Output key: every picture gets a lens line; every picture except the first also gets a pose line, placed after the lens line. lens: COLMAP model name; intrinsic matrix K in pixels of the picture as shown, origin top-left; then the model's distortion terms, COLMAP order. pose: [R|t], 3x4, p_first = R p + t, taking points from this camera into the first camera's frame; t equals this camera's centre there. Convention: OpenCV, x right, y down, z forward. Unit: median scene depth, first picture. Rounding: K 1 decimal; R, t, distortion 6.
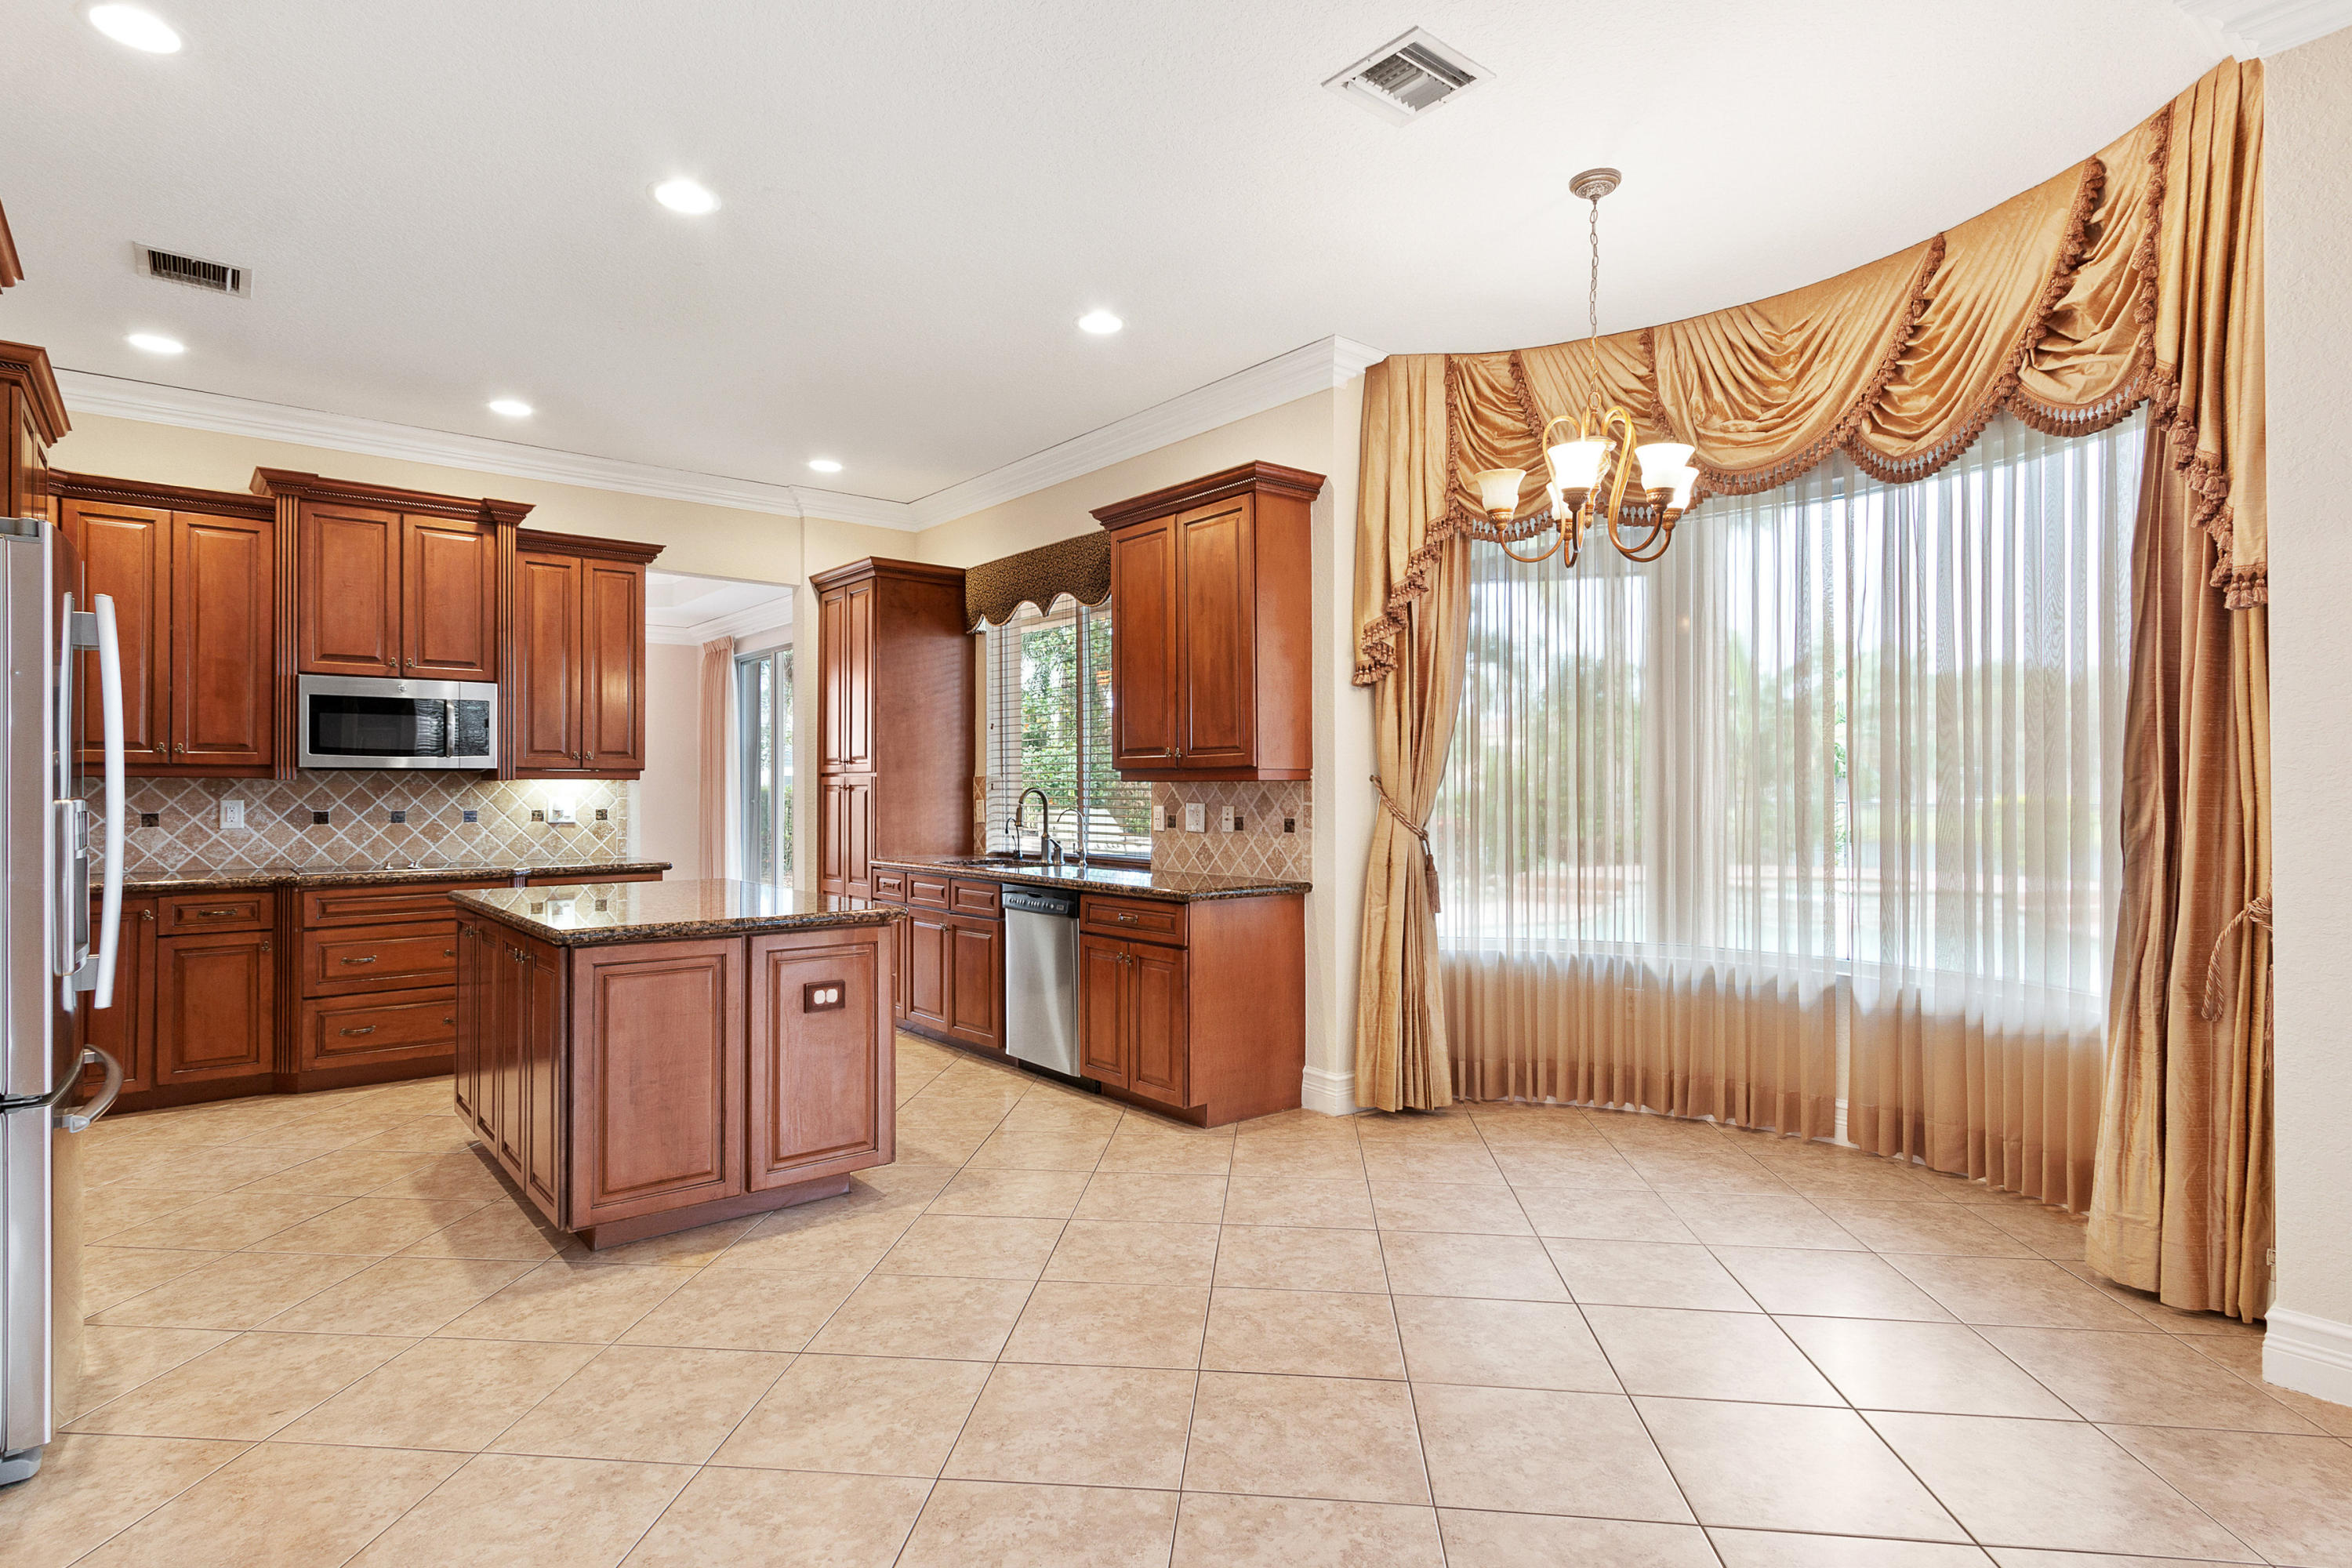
lens RADIAL K [[1197.0, 0, 1176.0], [0, 1197.0, 784.0], [0, 0, 1]] dist [-0.000973, -0.000017]
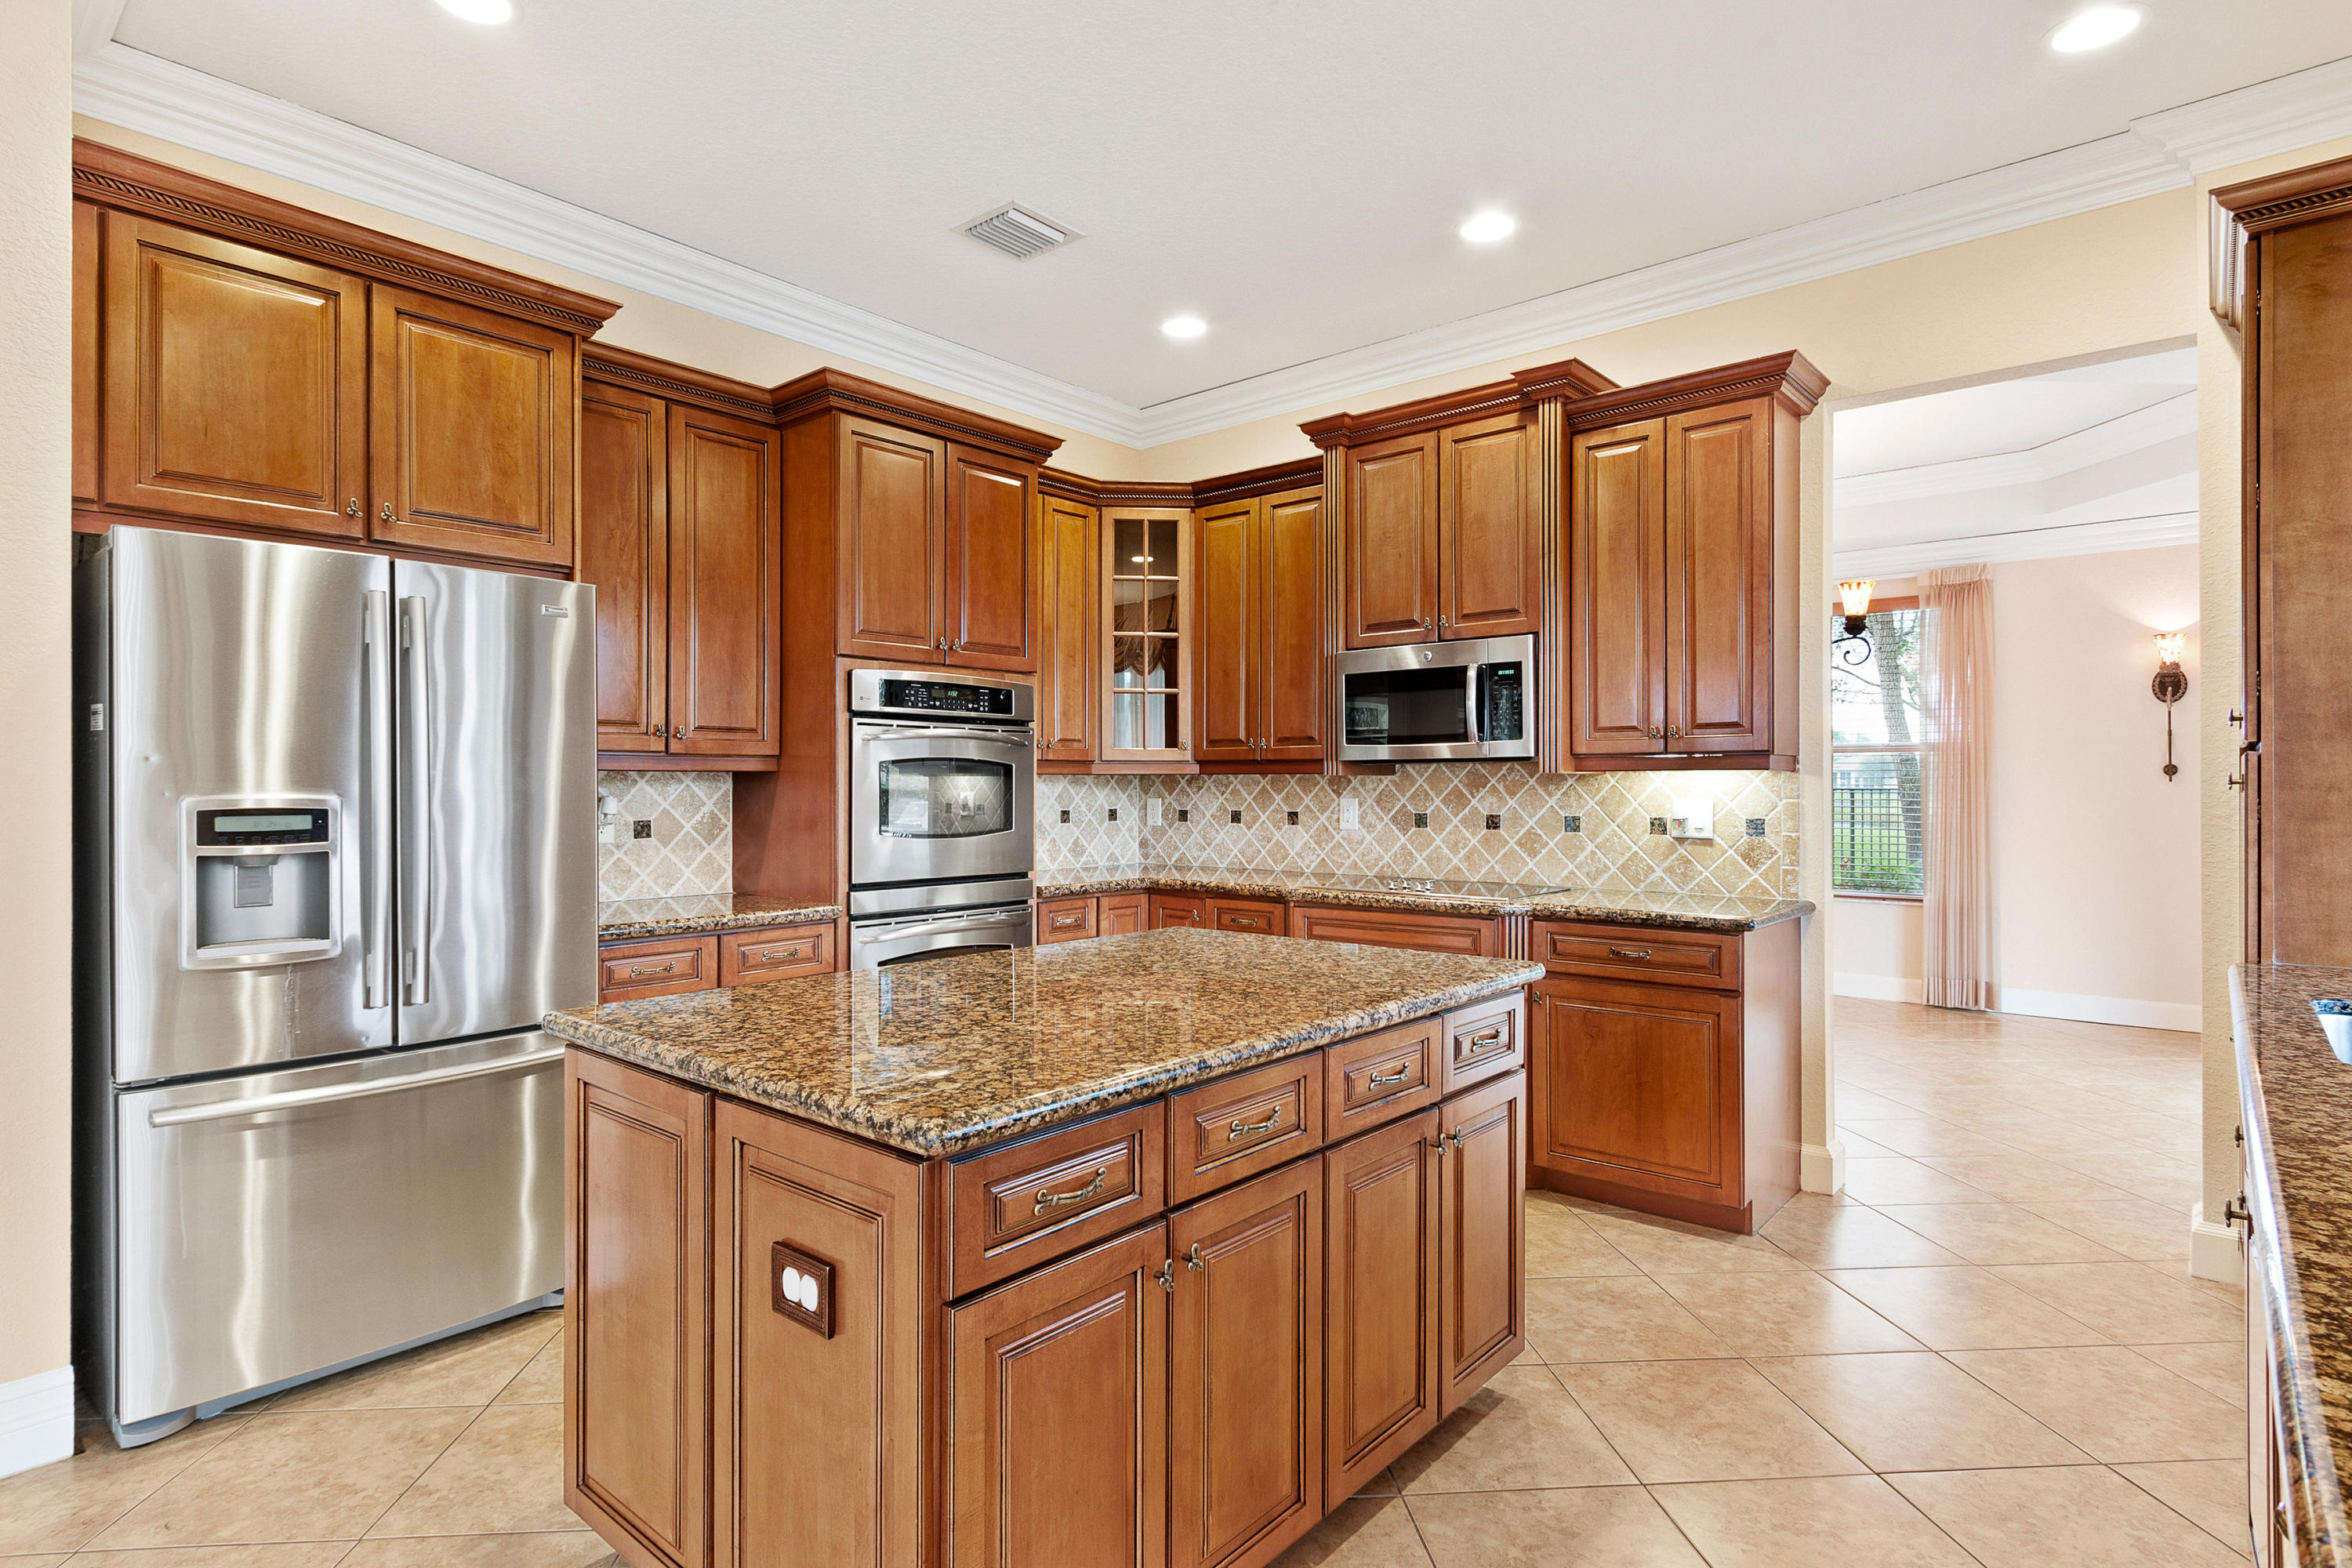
lens RADIAL K [[1197.0, 0, 1176.0], [0, 1197.0, 784.0], [0, 0, 1]] dist [-0.000973, -0.000017]
pose [[0.165226, -0.004278, -0.986246, 0.086087], [0.004528, 0.999983, -0.003579, 0.004870], [0.986245, -0.003875, 0.165243, 0.691215]]
